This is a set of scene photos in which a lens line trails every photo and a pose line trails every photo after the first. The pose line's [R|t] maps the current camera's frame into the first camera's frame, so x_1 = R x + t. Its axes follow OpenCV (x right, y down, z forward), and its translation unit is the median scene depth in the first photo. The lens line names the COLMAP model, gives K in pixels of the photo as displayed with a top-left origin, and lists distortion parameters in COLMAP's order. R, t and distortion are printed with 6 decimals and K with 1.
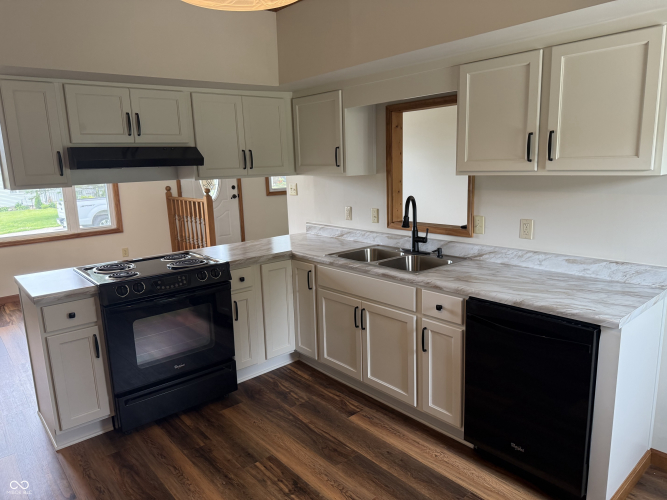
lens RADIAL K [[467.2, 0, 333.5], [0, 467.2, 250.0], [0, 0, 1]] dist [0.042219, -0.056776]
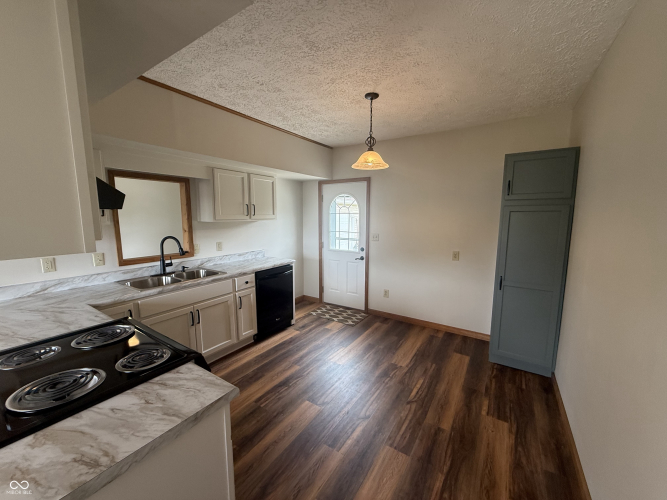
lens RADIAL K [[264.6, 0, 331.0], [0, 264.6, 250.5], [0, 0, 1]] dist [-0.000935, -0.000111]
pose [[-0.263145, -0.098111, 0.959755, -0.943572], [0.184524, 0.971331, 0.149888, -0.119518], [-0.946945, 0.216540, -0.237497, 0.831772]]
